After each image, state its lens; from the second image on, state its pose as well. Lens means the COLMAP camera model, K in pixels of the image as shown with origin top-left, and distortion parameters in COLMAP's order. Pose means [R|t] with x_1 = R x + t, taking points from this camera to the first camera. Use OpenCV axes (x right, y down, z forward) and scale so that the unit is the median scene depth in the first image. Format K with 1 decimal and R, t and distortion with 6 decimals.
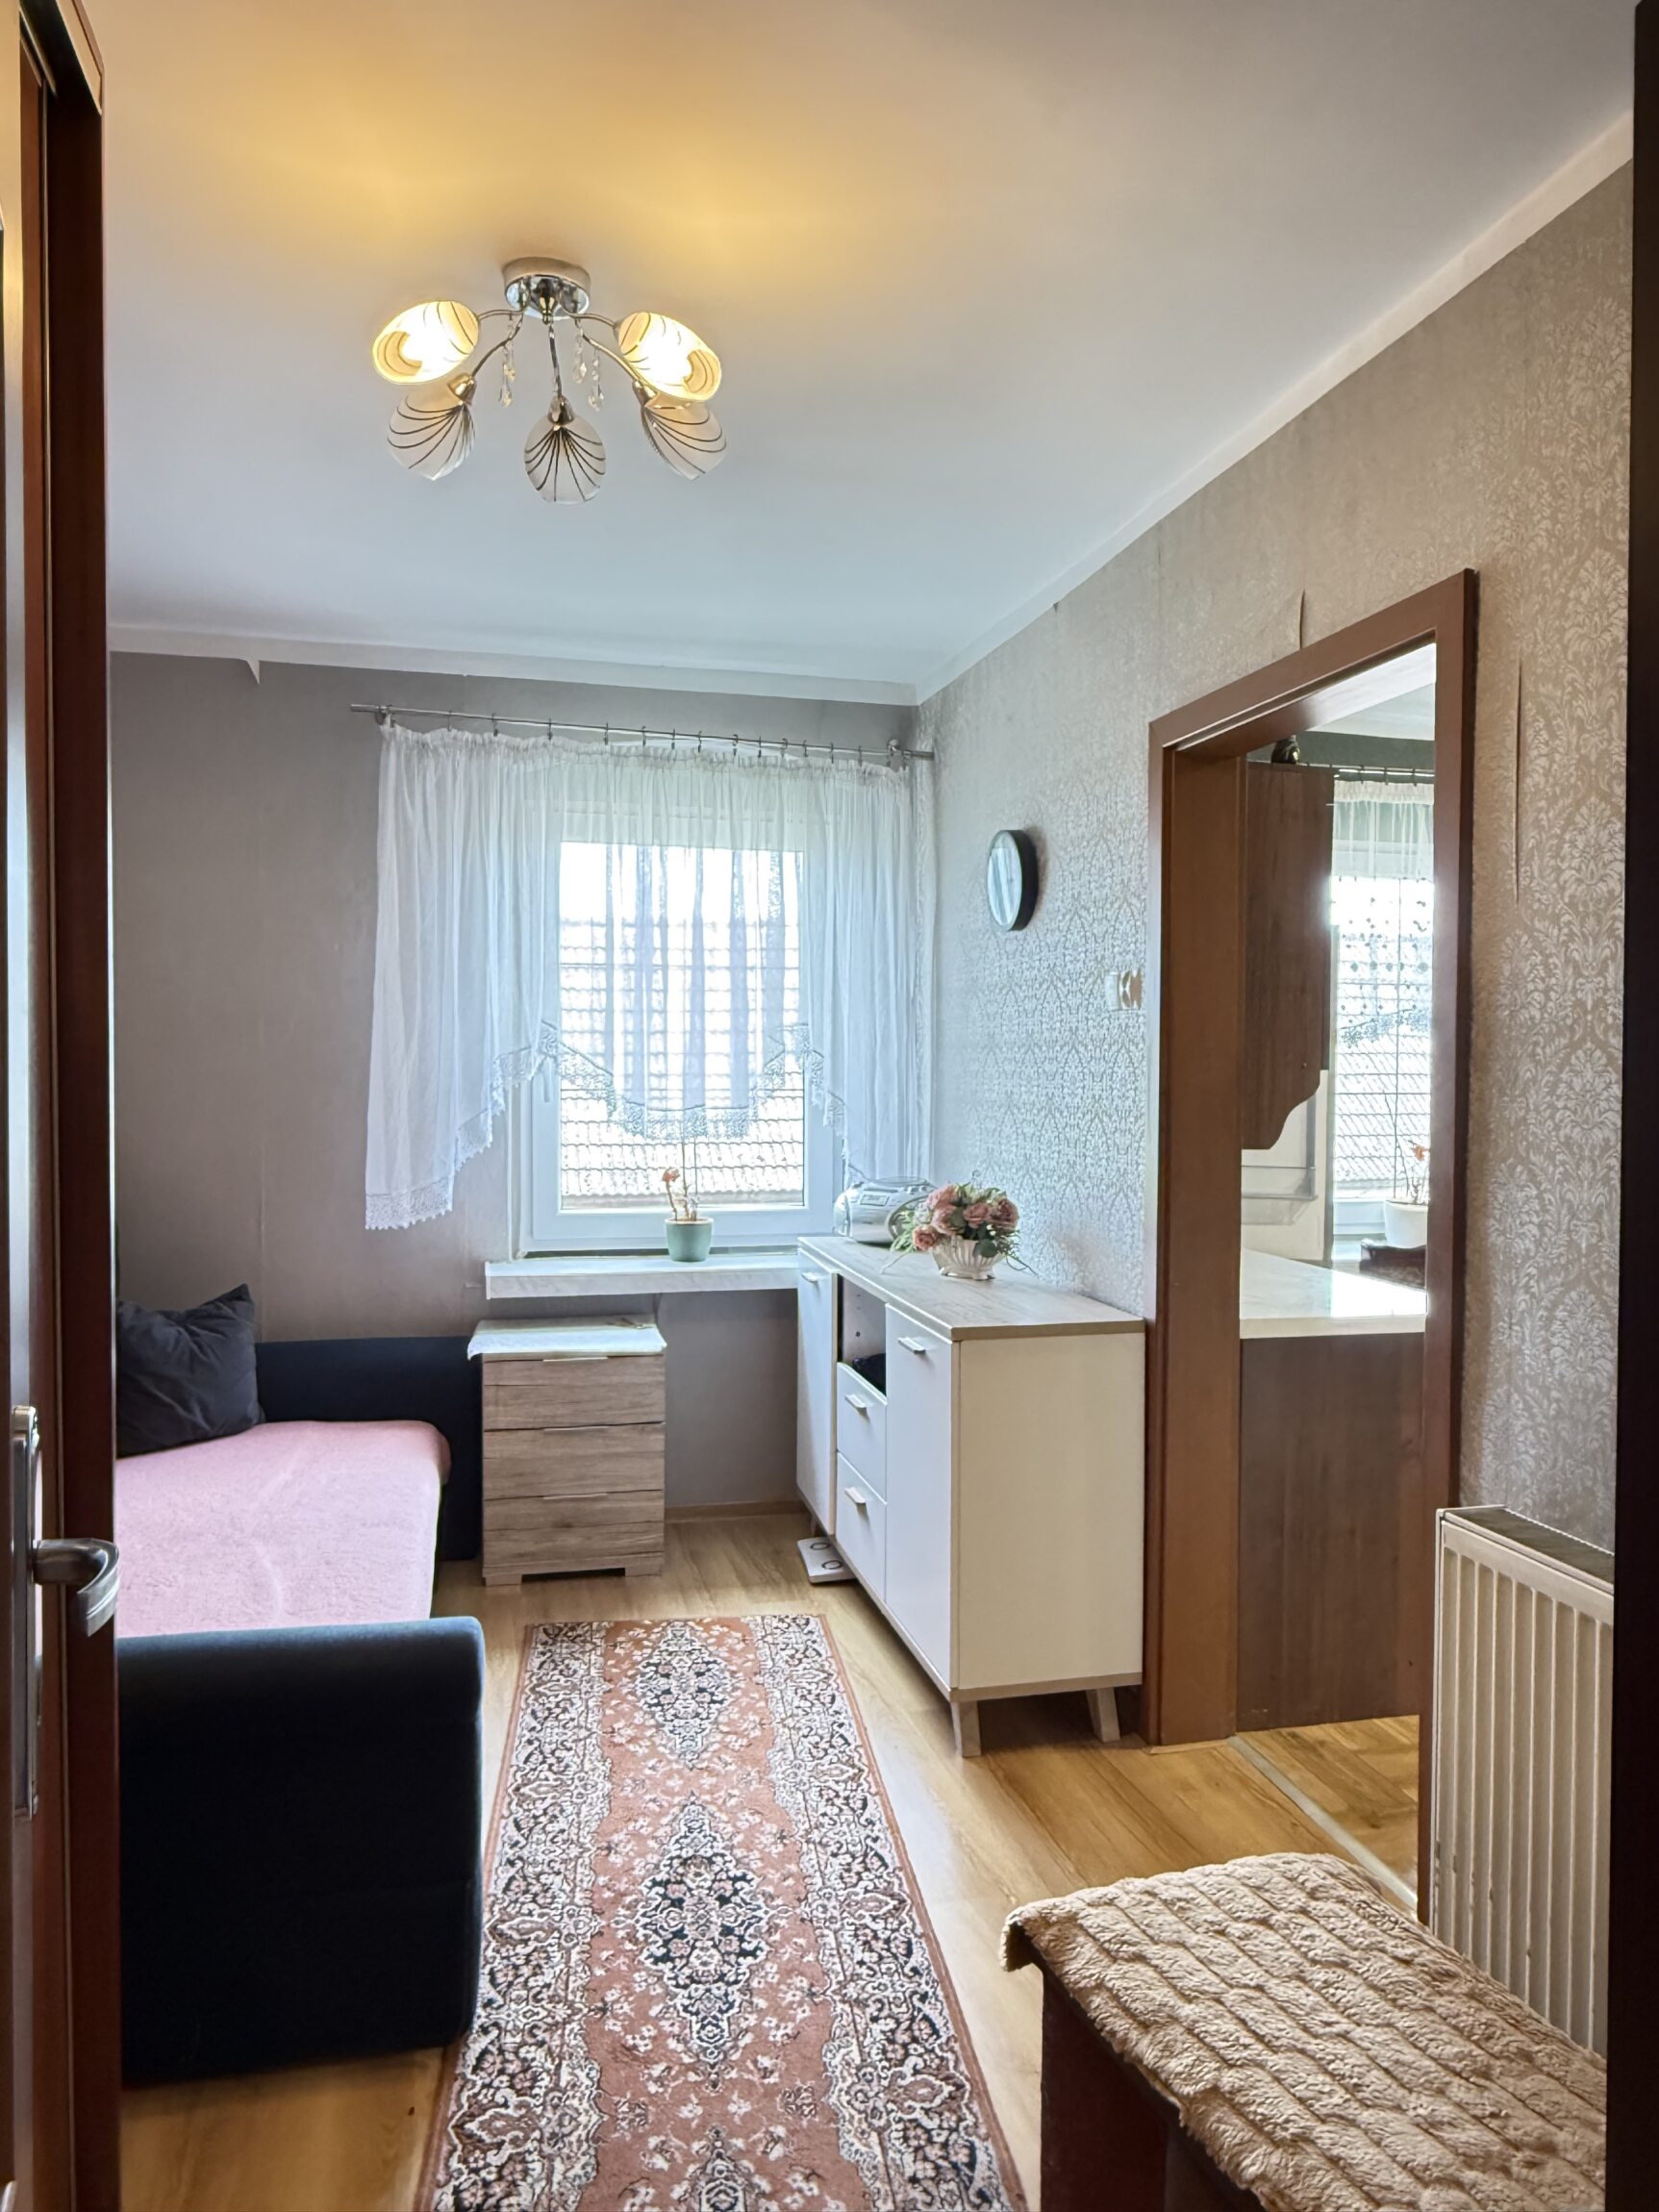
lens RADIAL K [[1519.0, 0, 839.4], [0, 1519.0, 1100.0], [0, 0, 1]] dist [0.016471, -0.018091]
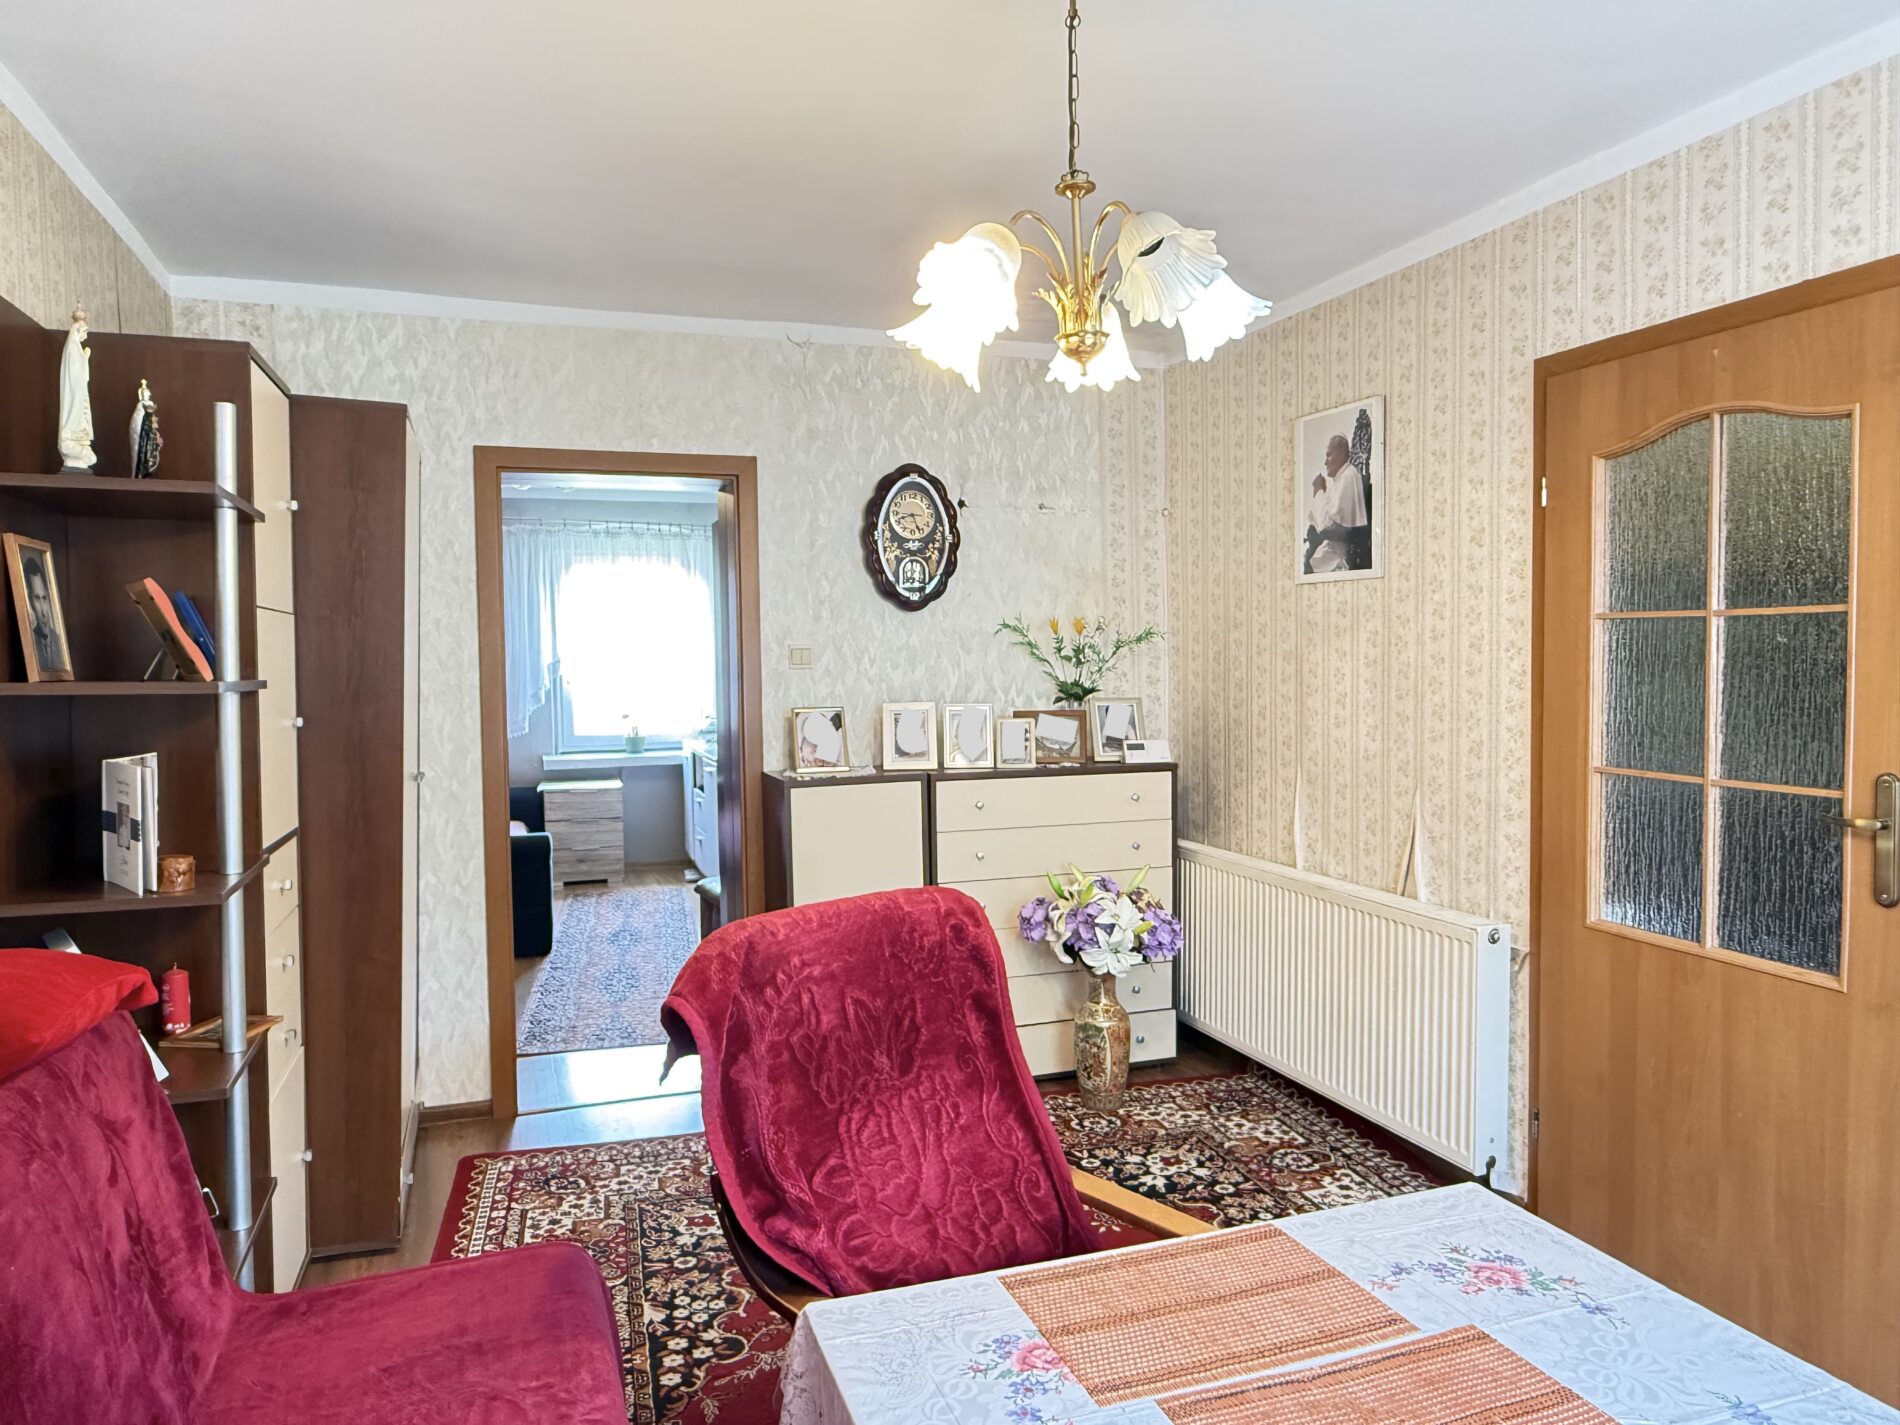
lens RADIAL K [[1278.8, 0, 948.0], [0, 1278.8, 712.3], [0, 0, 1]] dist [0.000594, 0.004035]
pose [[0.995811, -0.025756, 0.087731, 0.218560], [0.023657, 0.999410, 0.024881, 0.010424], [-0.088320, -0.022701, 0.995833, -1.024481]]
